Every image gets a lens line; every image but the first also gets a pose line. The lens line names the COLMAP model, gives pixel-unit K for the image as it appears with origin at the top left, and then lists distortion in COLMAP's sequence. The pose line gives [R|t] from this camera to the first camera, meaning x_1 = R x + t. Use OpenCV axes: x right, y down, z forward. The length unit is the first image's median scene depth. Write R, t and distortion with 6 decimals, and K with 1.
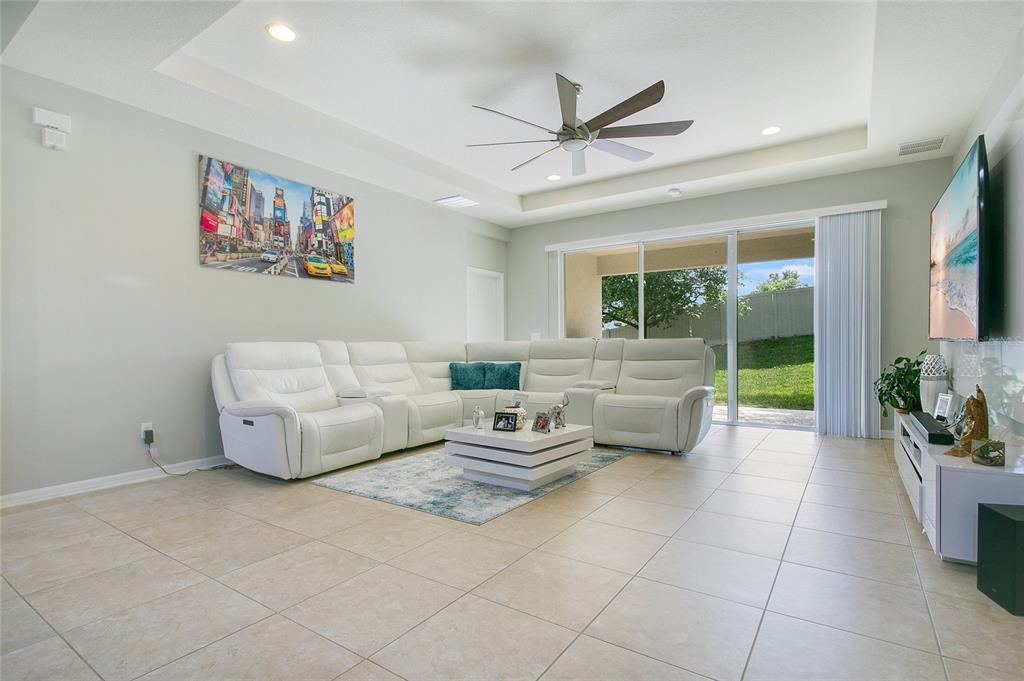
lens RADIAL K [[497.8, 0, 517.4], [0, 497.8, 350.3], [0, 0, 1]] dist [-0.007140, -0.000566]
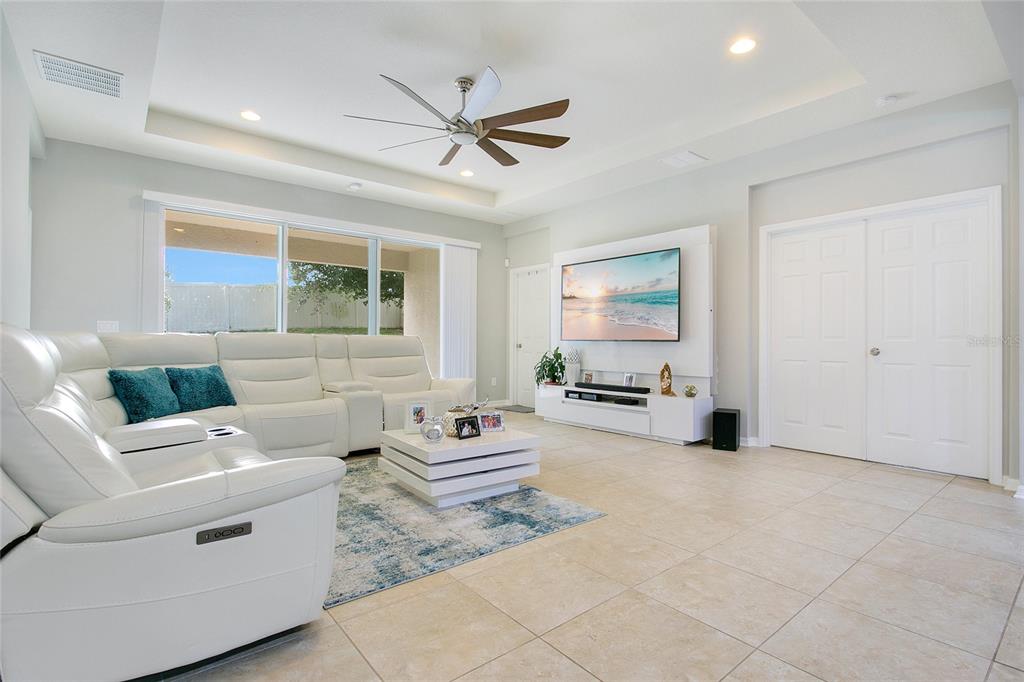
lens RADIAL K [[497.8, 0, 514.8], [0, 497.8, 339.7], [0, 0, 1]] dist [-0.007140, -0.000566]
pose [[0.283064, 0.011656, 0.959030, -0.851710], [0.003587, 0.999906, -0.013212, -0.000829], [-0.959094, 0.007180, 0.282996, 0.667645]]
